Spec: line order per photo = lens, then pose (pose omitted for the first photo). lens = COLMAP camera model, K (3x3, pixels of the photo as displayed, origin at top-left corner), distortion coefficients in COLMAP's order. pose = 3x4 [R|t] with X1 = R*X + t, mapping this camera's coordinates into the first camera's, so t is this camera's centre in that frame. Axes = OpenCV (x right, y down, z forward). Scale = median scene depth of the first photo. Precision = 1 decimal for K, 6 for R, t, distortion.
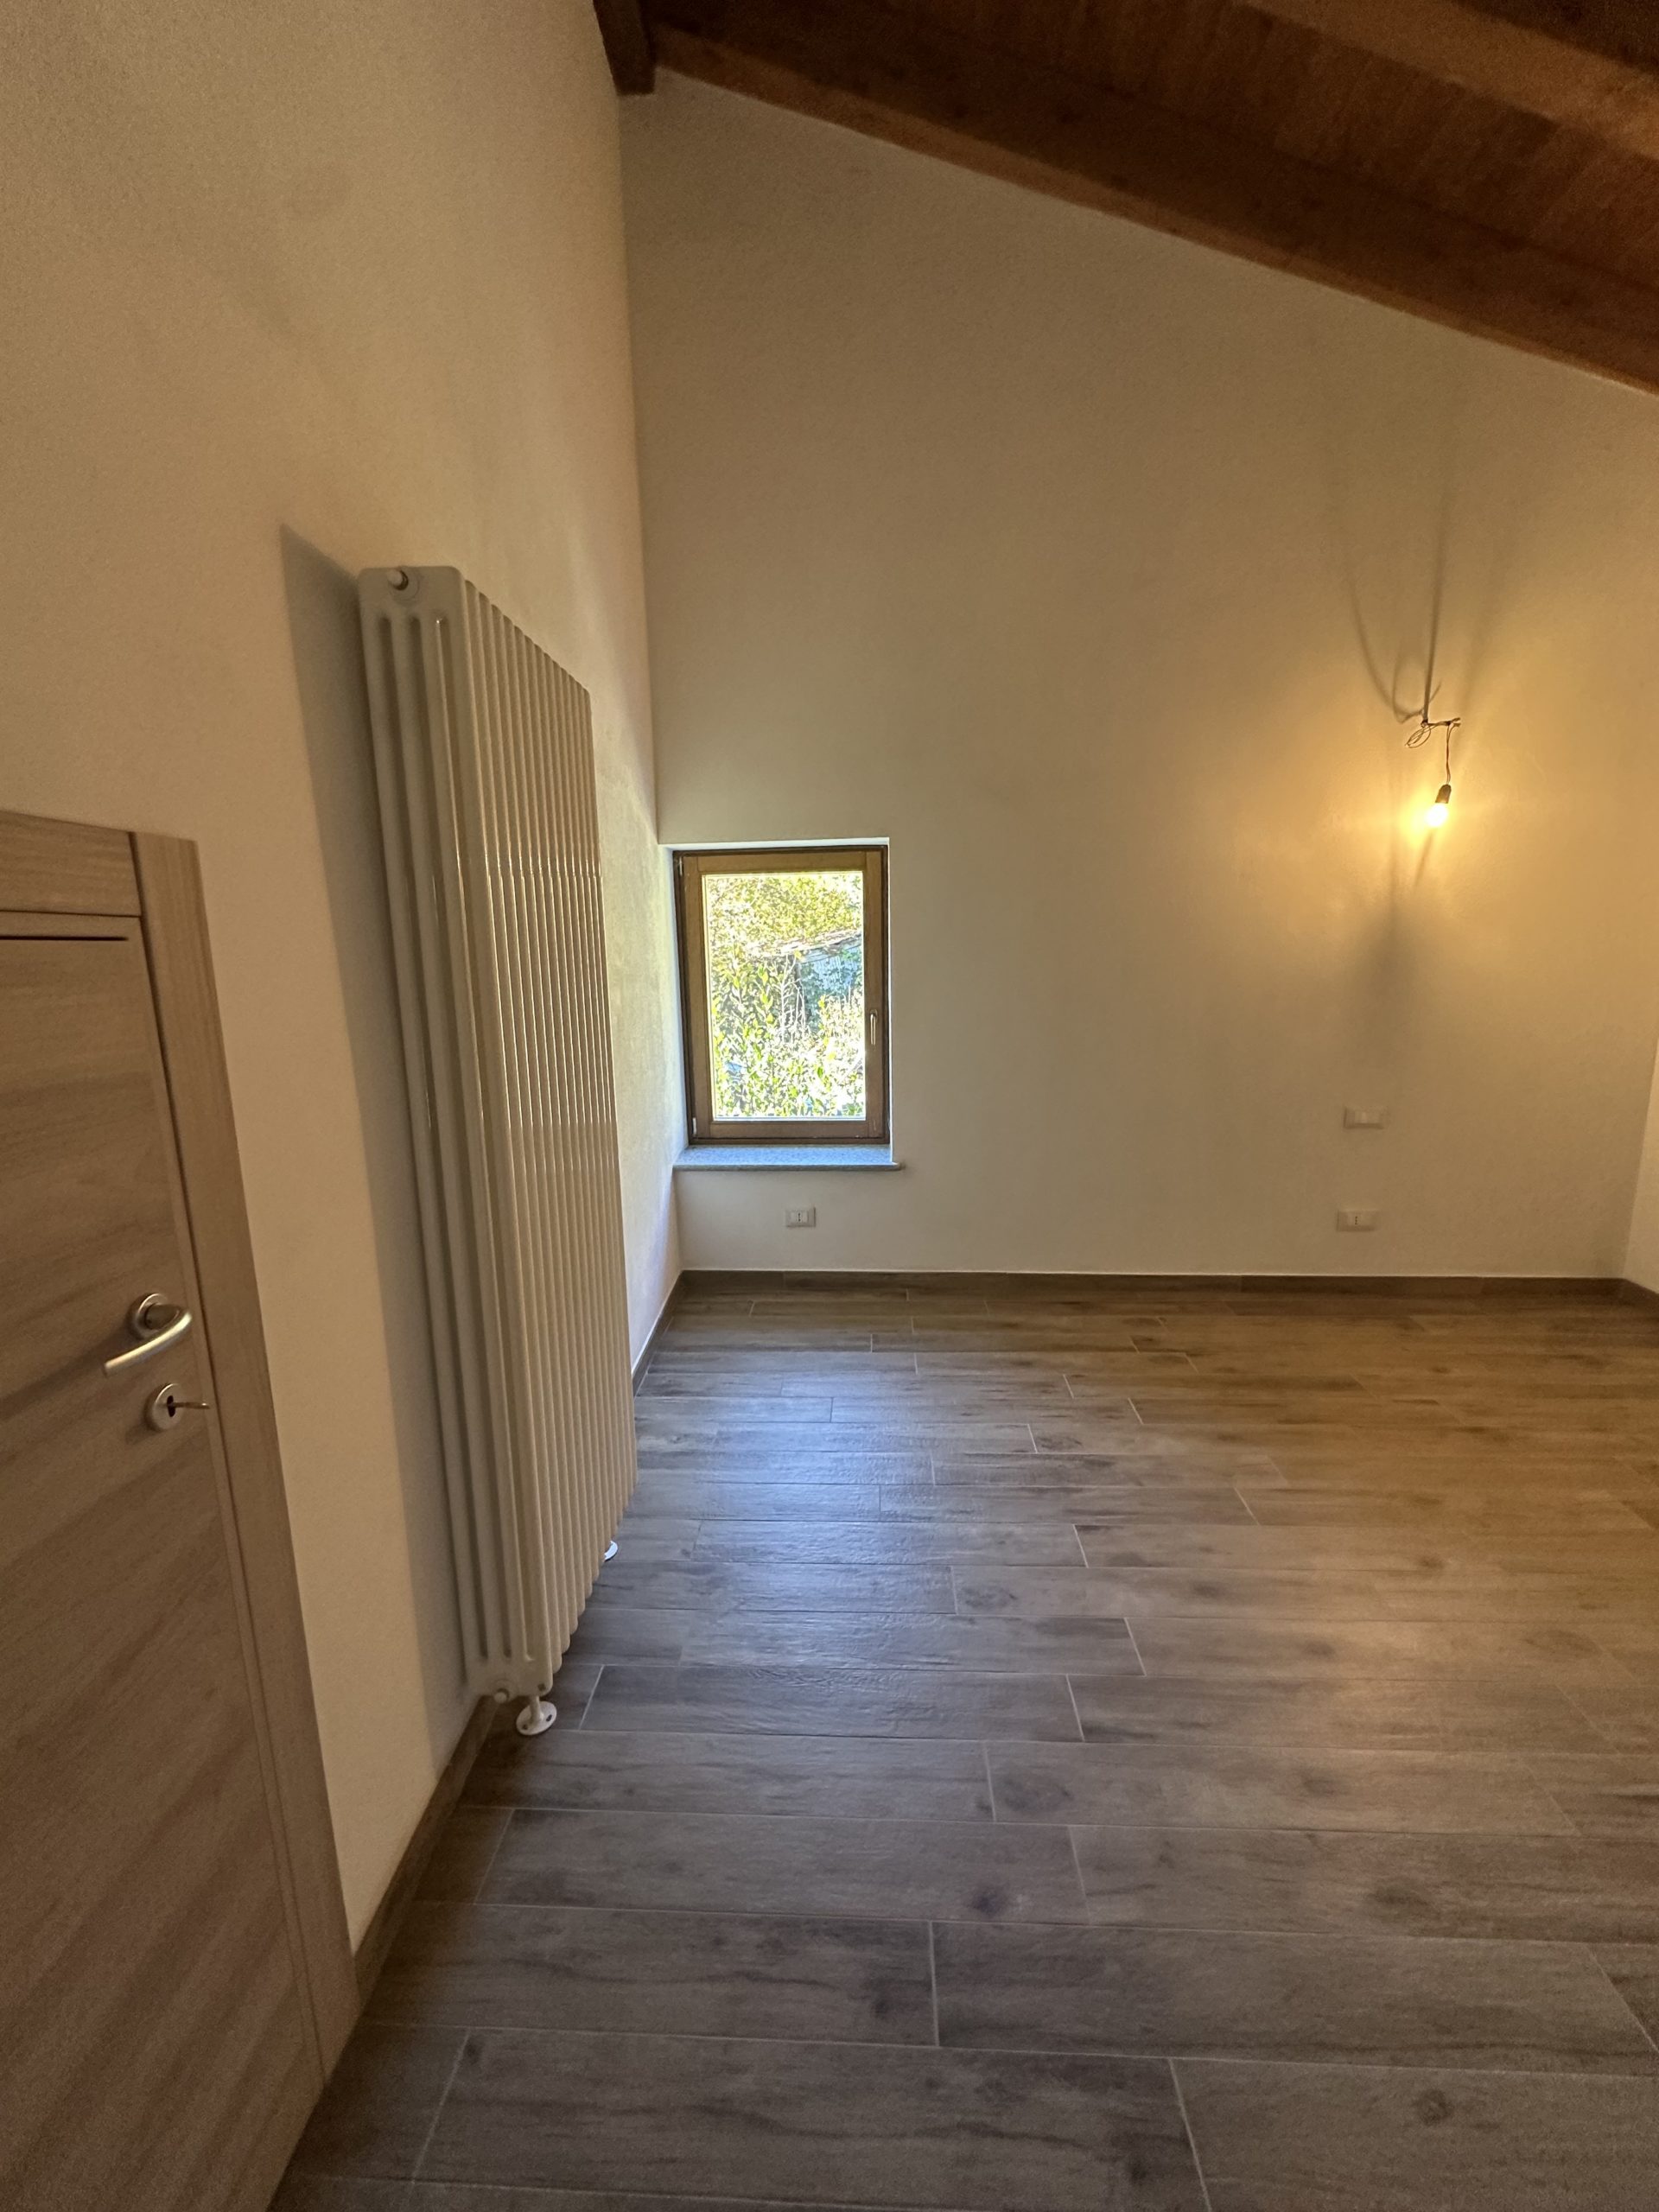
lens RADIAL K [[878.5, 0, 831.3], [0, 878.5, 1107.1], [0, 0, 1]] dist [-0.001676, 0.000194]
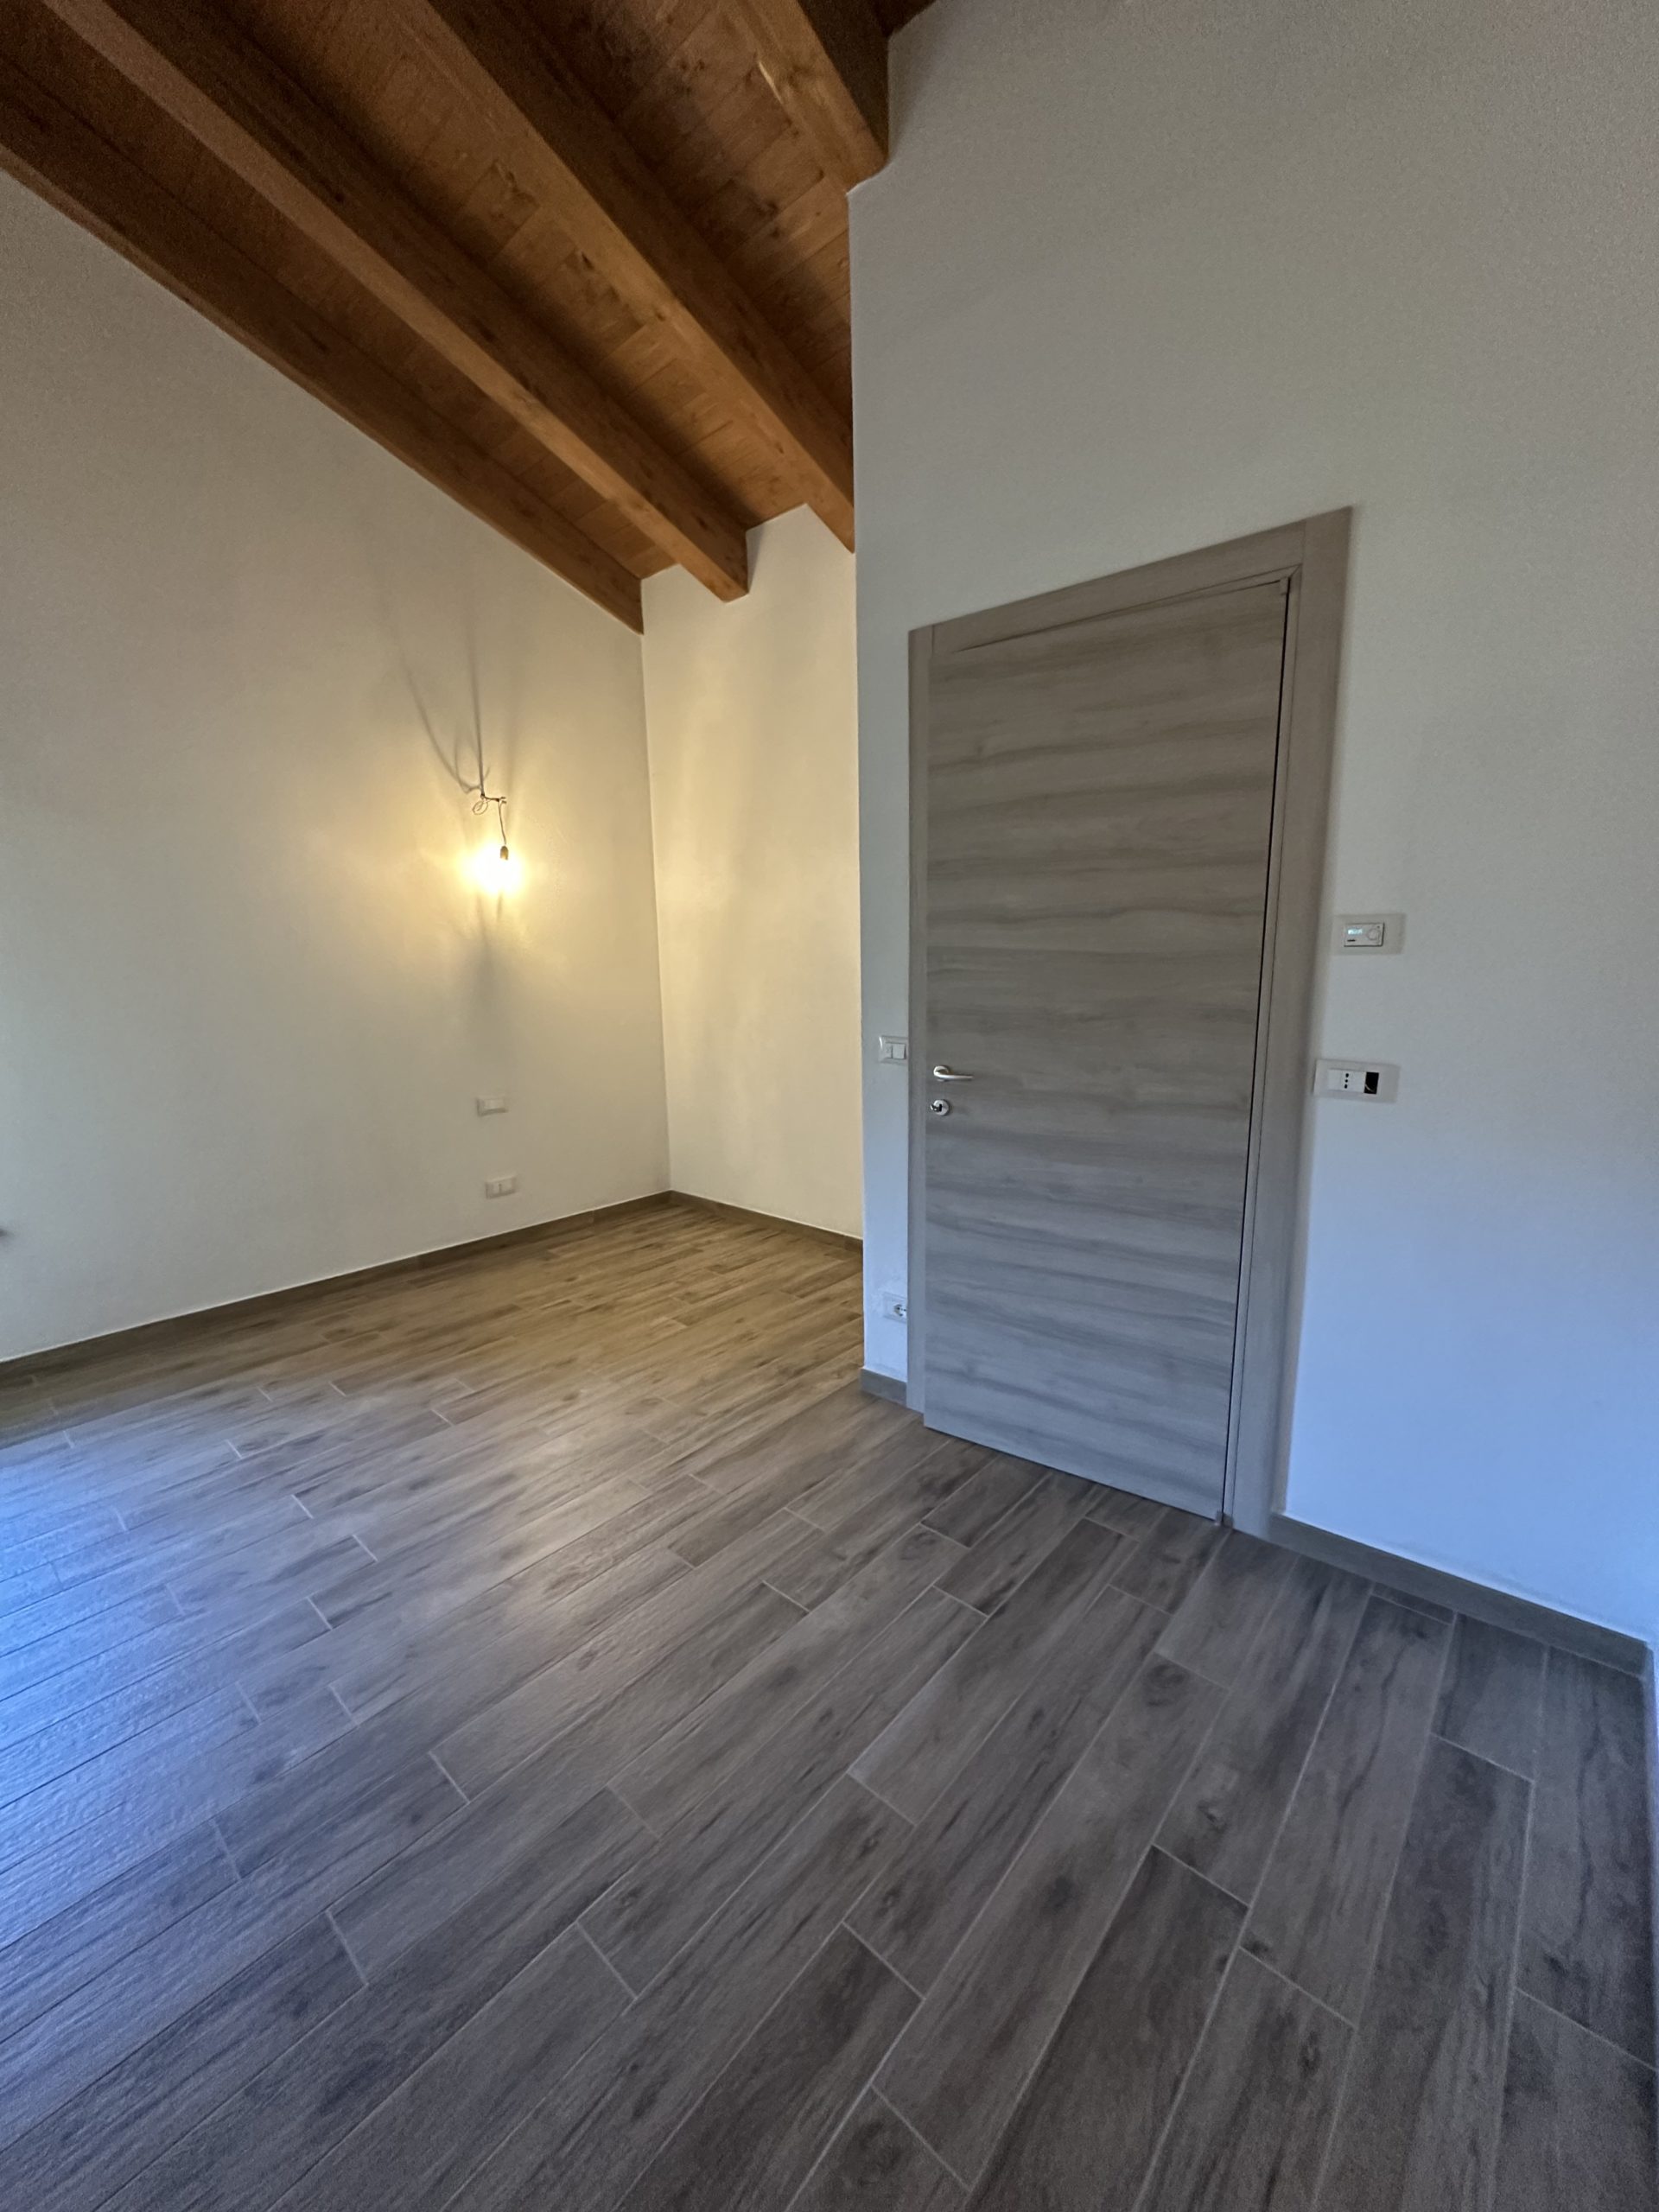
lens RADIAL K [[878.5, 0, 830.3], [0, 878.5, 1106.5], [0, 0, 1]] dist [-0.001676, 0.000194]
pose [[0.624262, -0.127437, 0.770750, -0.072842], [0.148327, 0.987994, 0.043220, 0.041535], [-0.767004, 0.087342, 0.635670, -0.210726]]
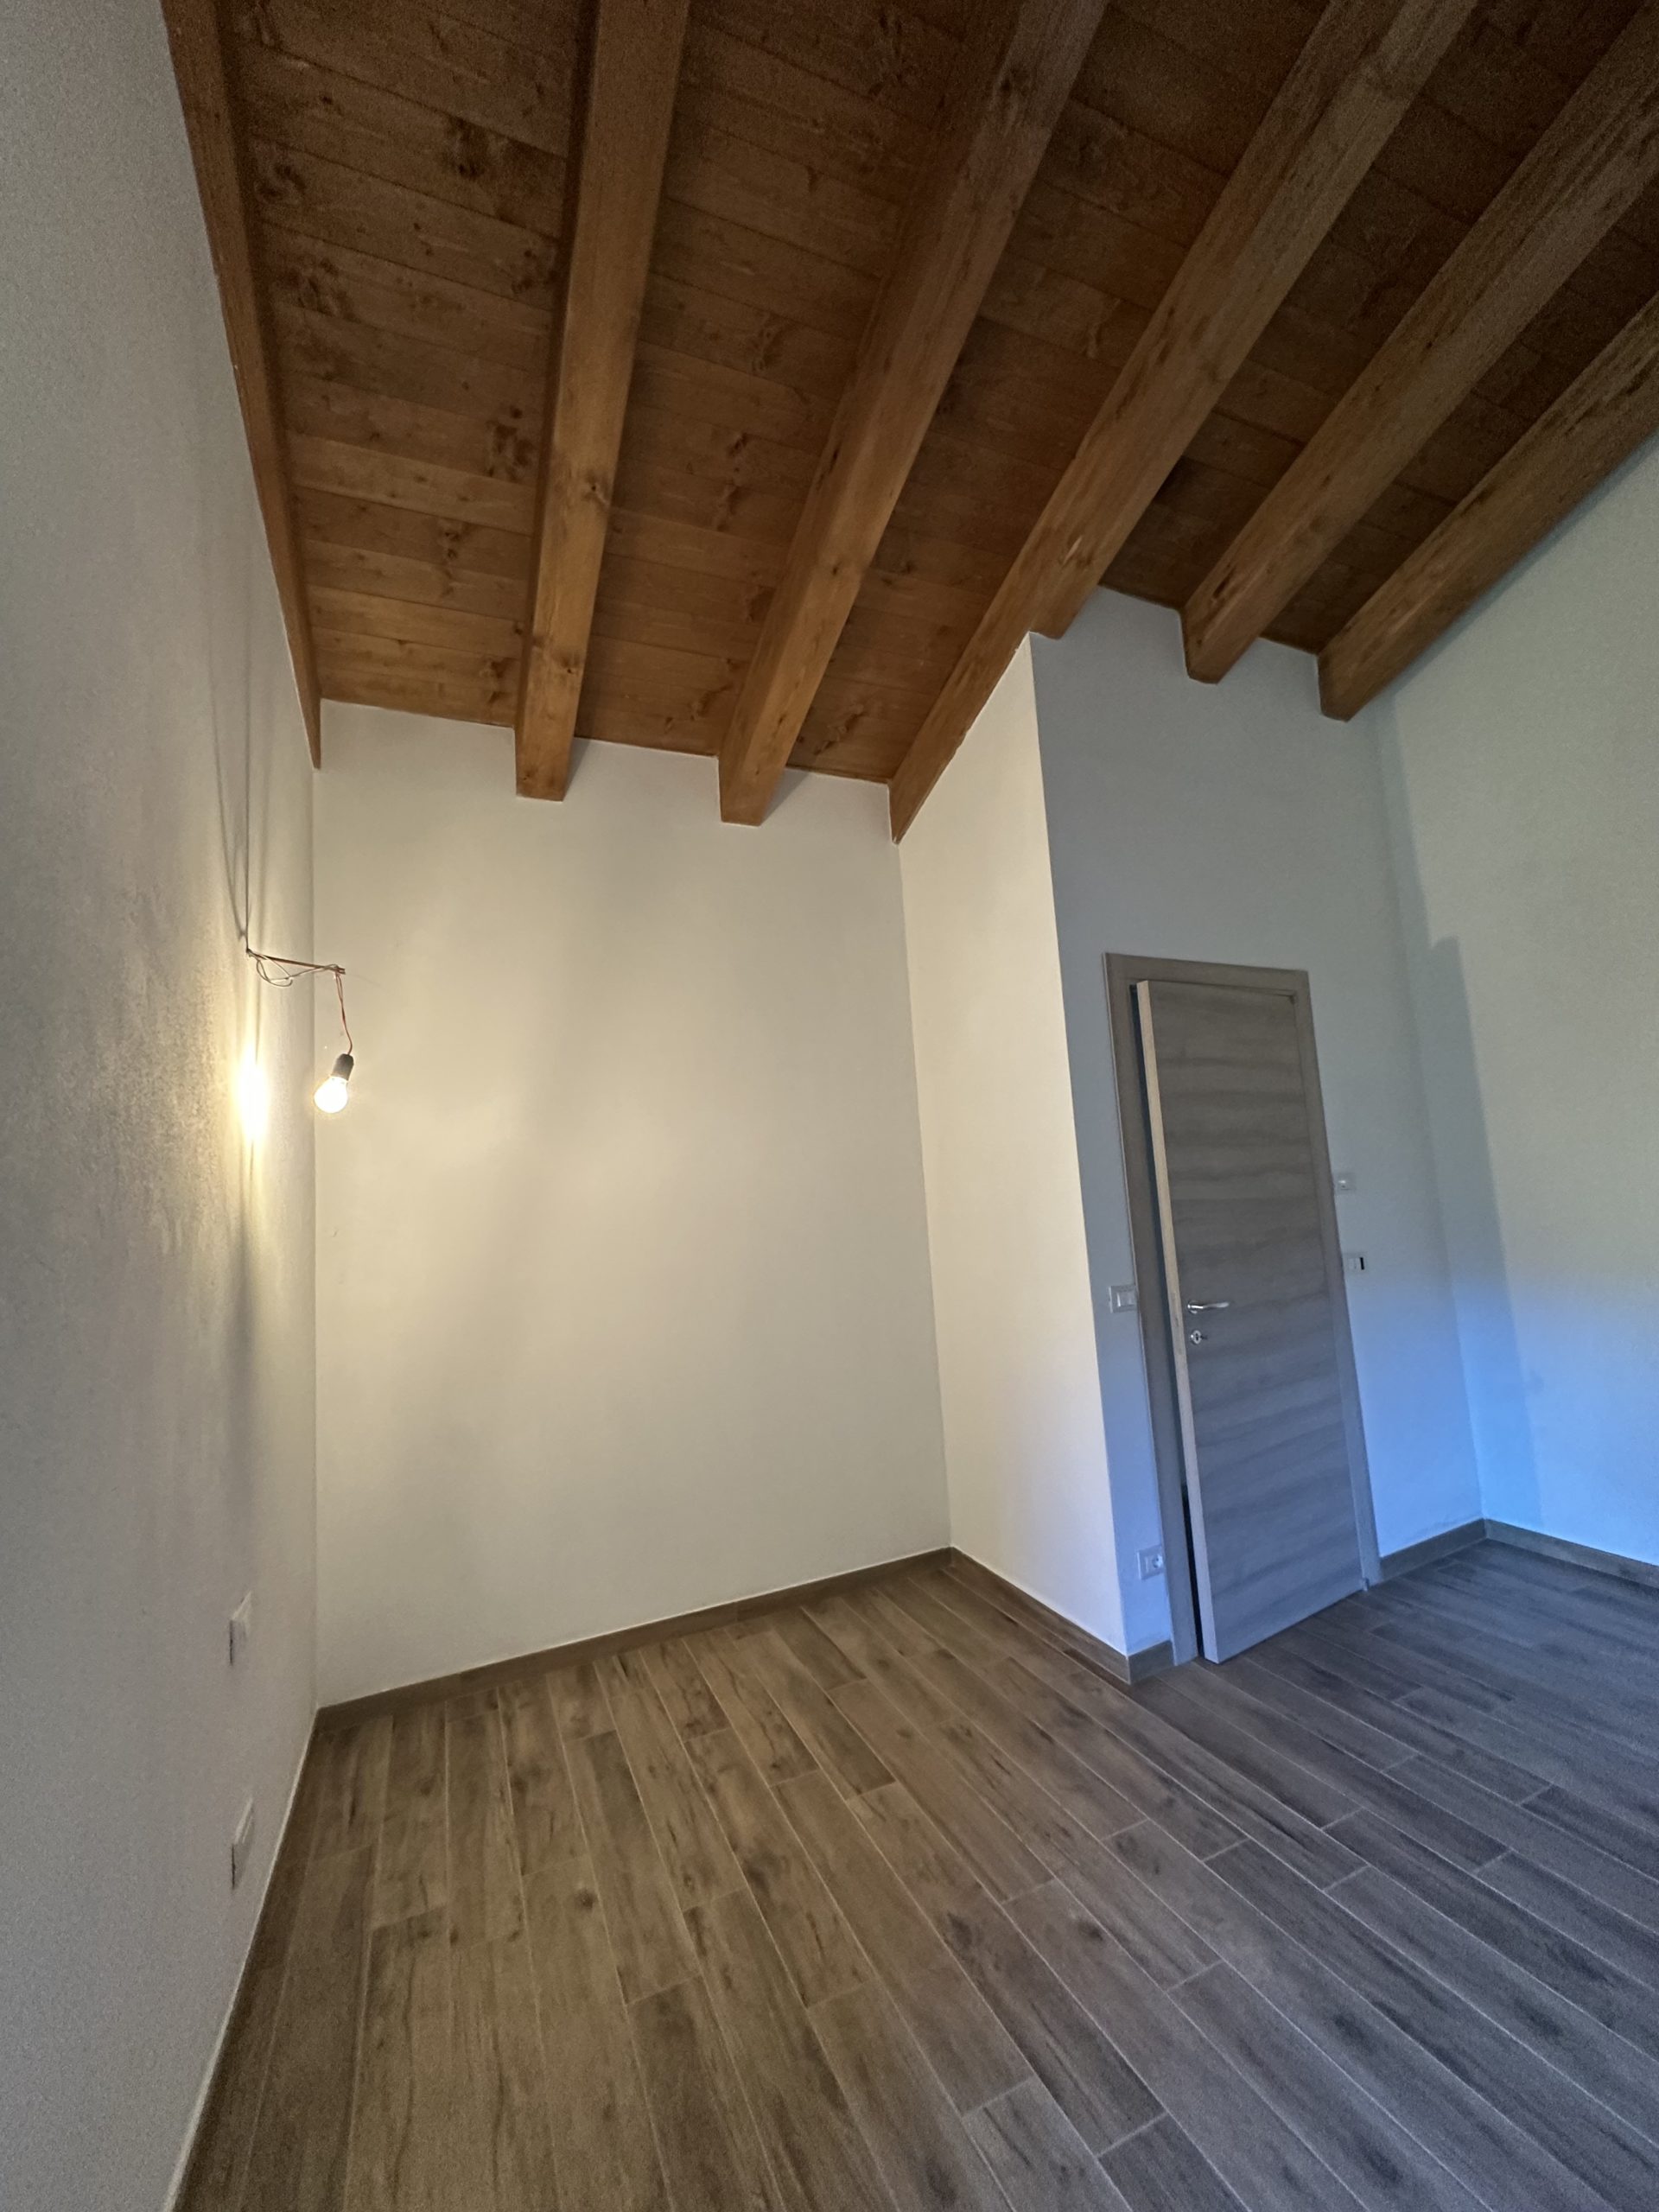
lens RADIAL K [[878.5, 0, 826.7], [0, 878.5, 1108.3], [0, 0, 1]] dist [-0.001676, 0.000194]
pose [[-0.444817, 0.140359, 0.884555, -0.073444], [0.236306, 0.971039, -0.035250, -0.244715], [-0.863885, 0.193346, -0.465103, 1.145682]]
